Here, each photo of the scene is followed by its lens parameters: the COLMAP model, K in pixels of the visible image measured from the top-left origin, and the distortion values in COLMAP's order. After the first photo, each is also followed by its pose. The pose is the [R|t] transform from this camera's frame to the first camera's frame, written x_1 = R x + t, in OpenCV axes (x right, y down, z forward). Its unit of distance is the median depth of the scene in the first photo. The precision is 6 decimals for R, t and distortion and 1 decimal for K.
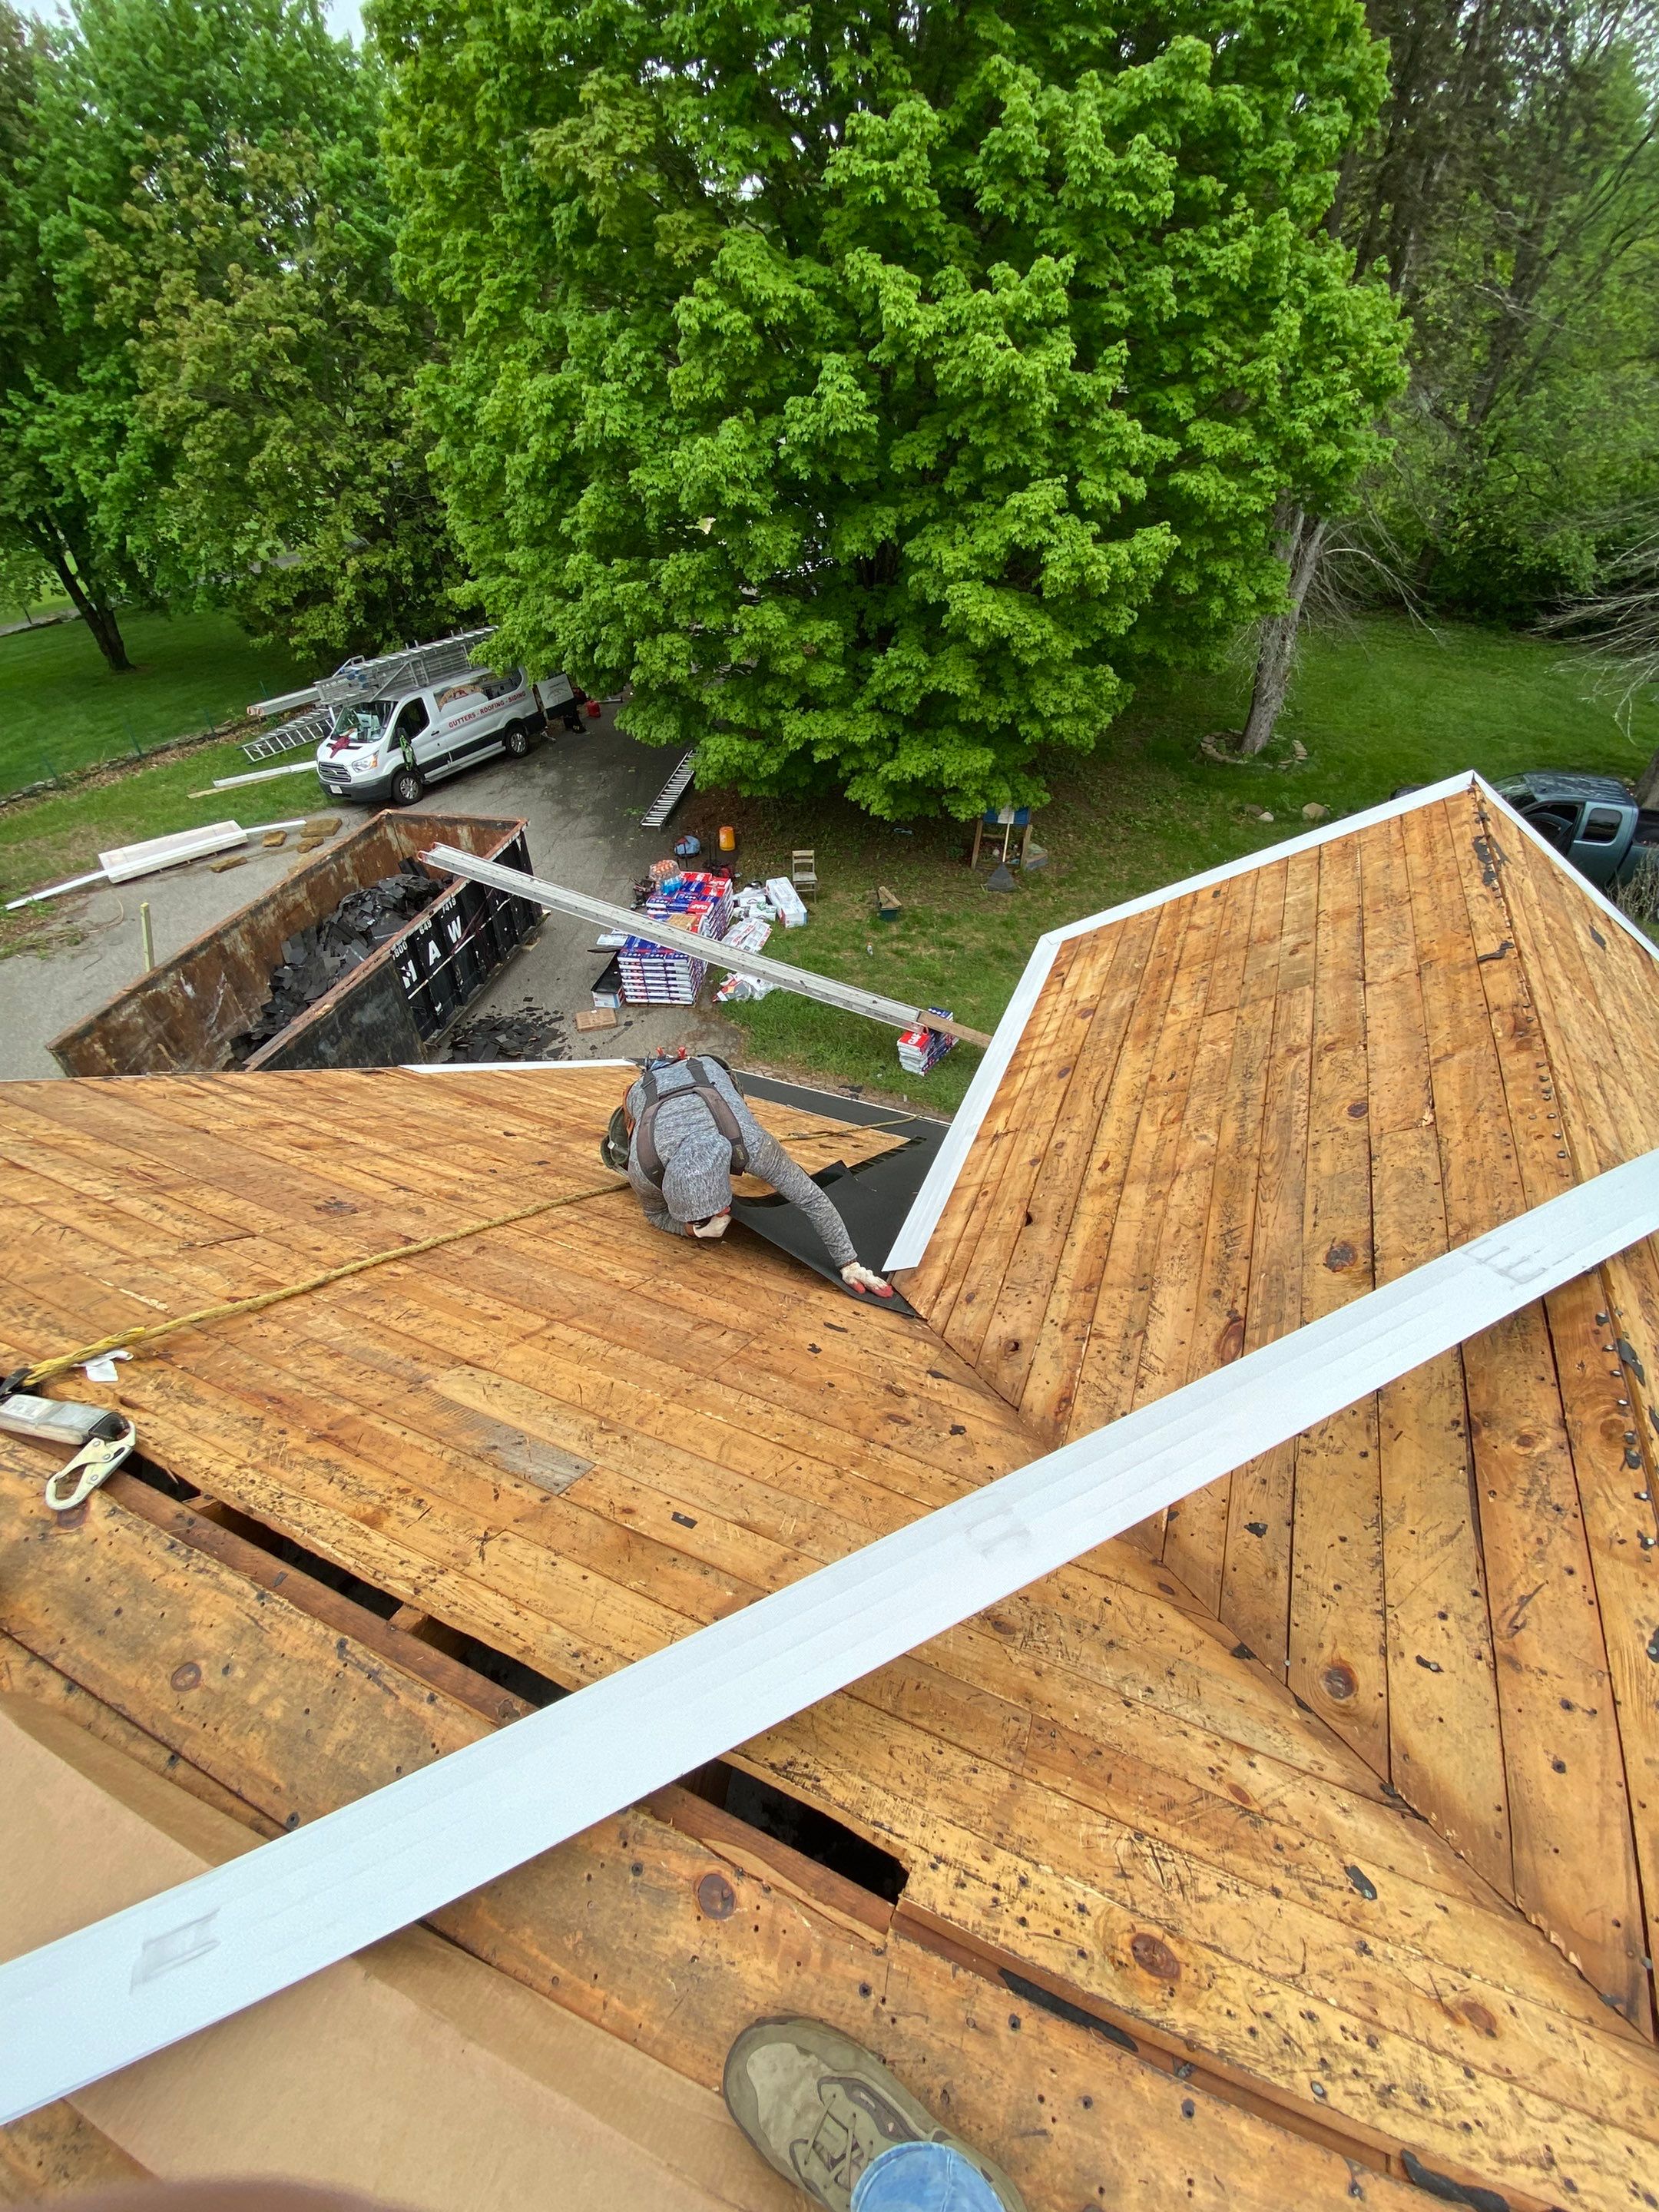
lens RADIAL K [[899.8, 0, 832.8], [0, 899.8, 1112.0], [0, 0, 1]] dist [0.019337, -0.019670]
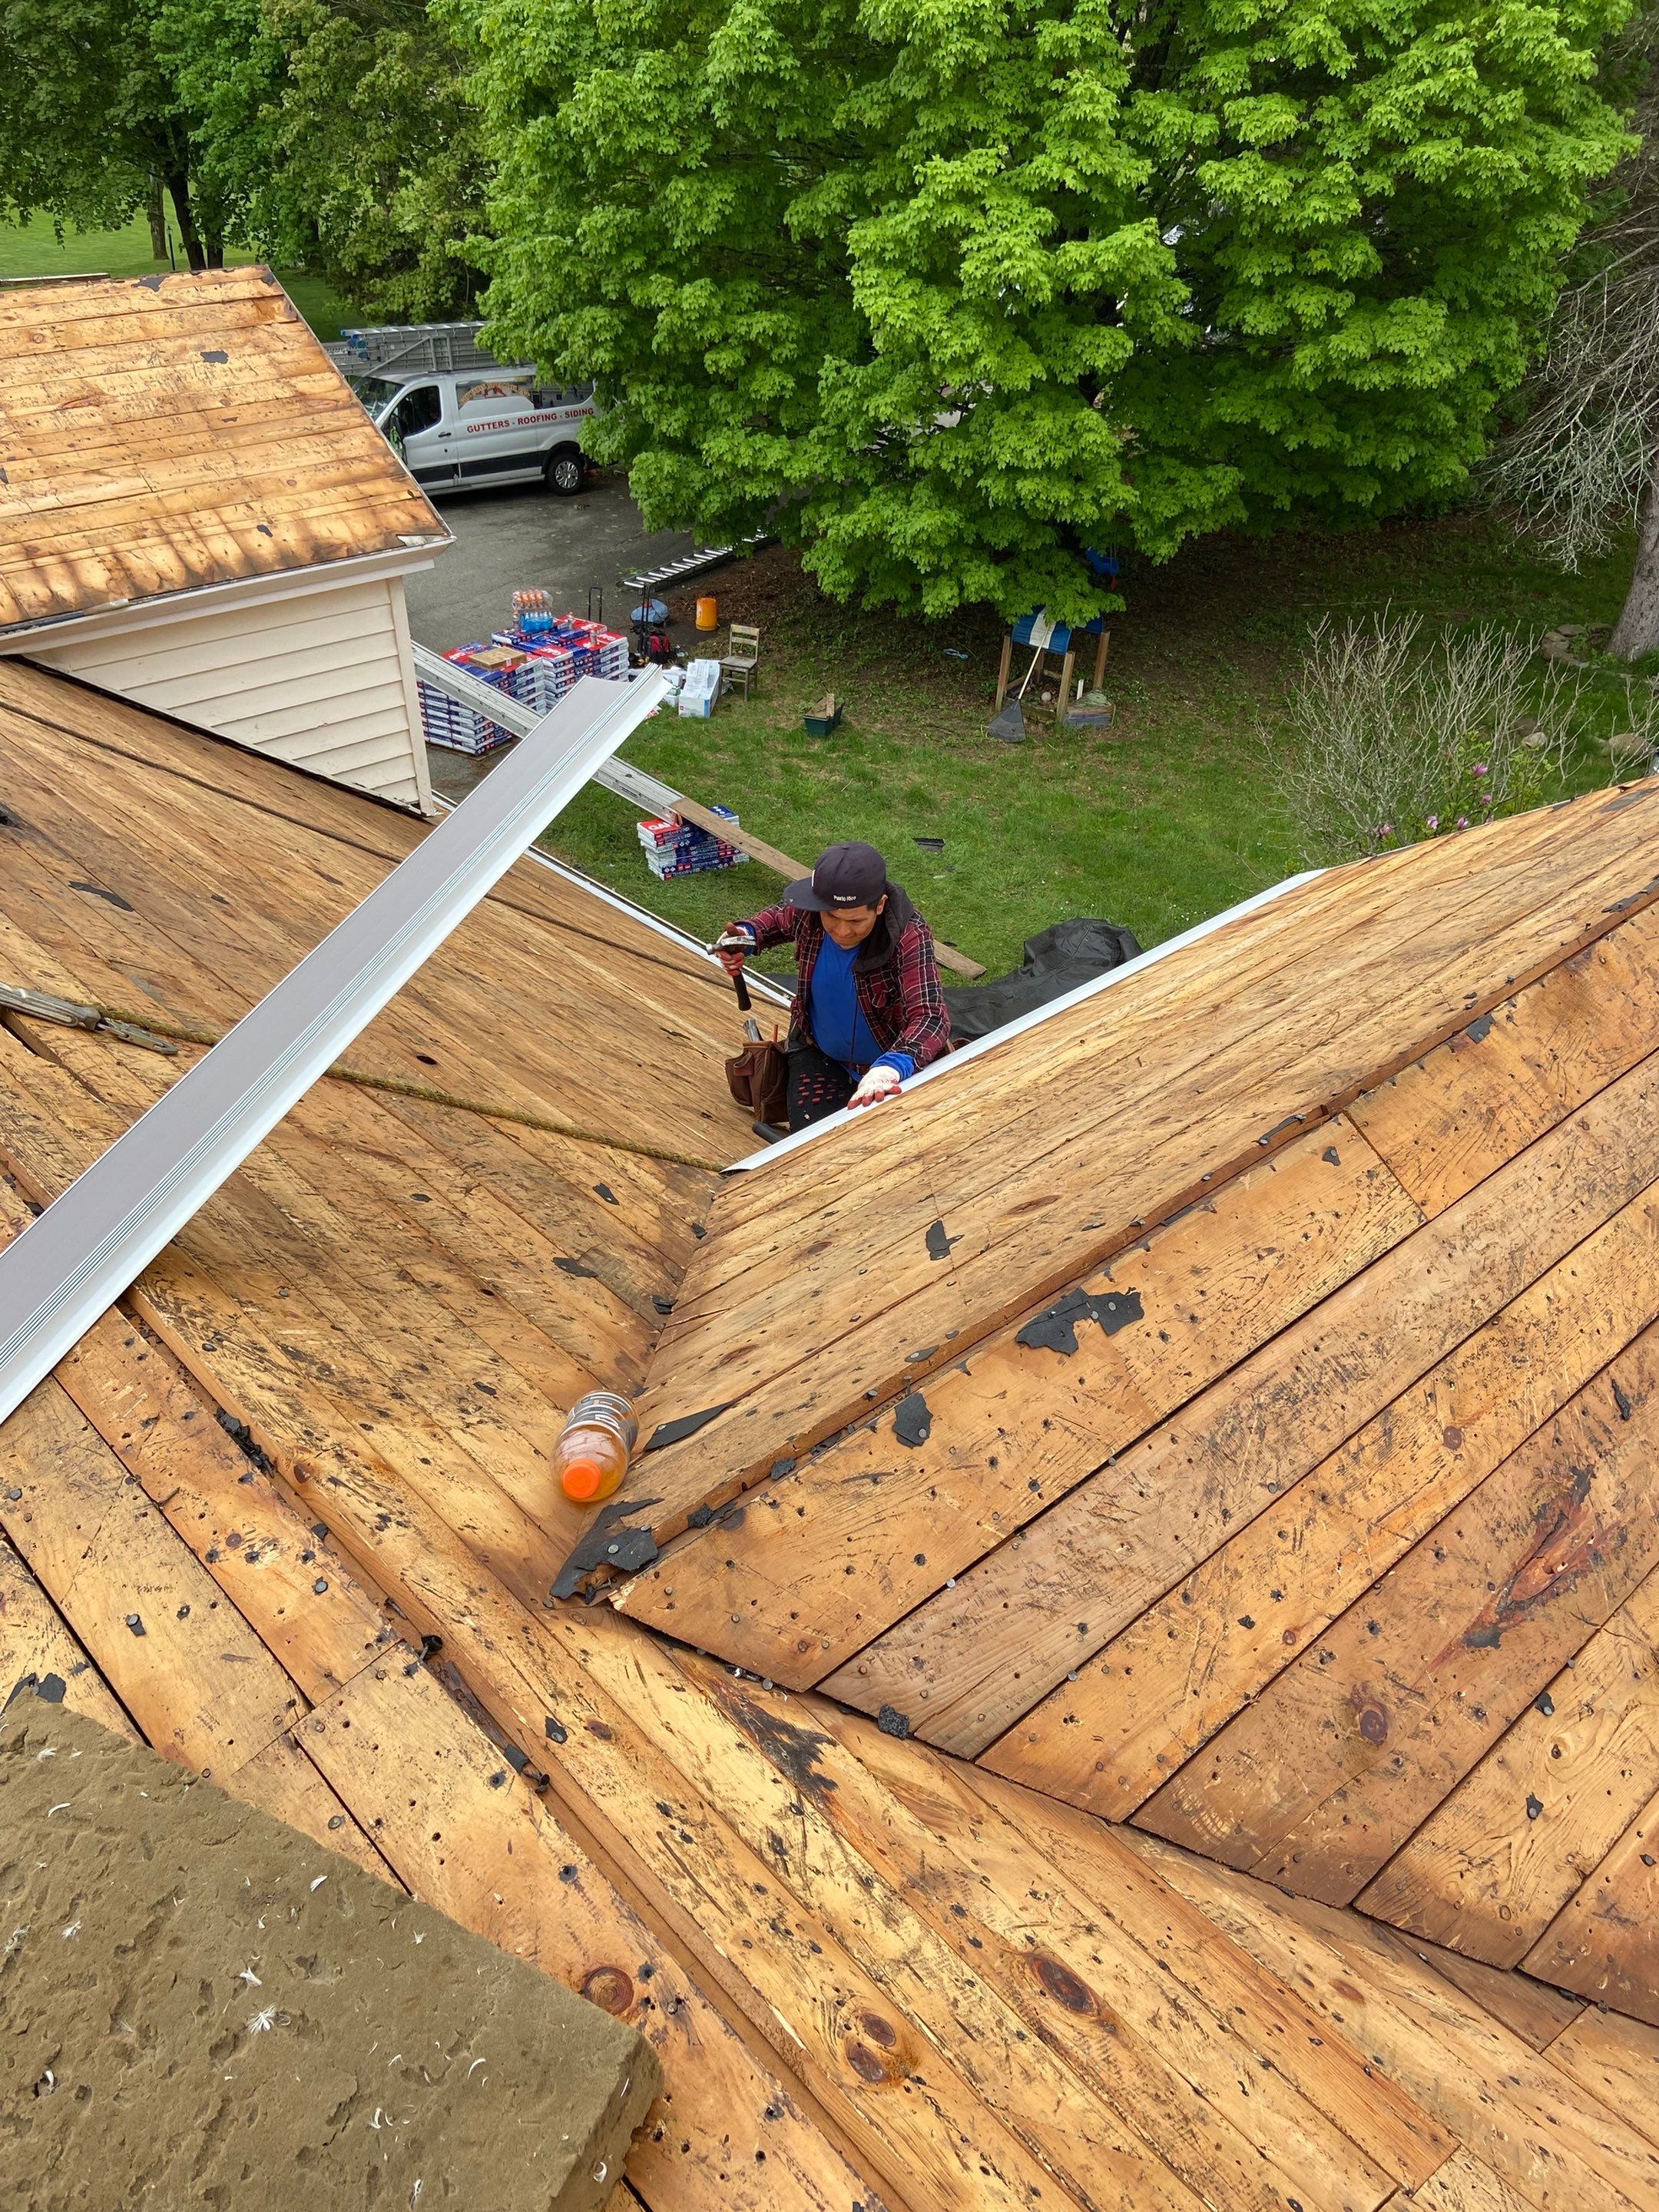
lens RADIAL K [[1667.7, 0, 829.5], [0, 1667.7, 1106.0], [0, 0, 1]] dist [0.114876, -0.129210]
pose [[0.913114, 0.257575, -0.316034, 0.652170], [-0.295384, 0.952242, -0.077353, 0.188944], [0.281016, 0.163983, 0.945589, -0.230671]]
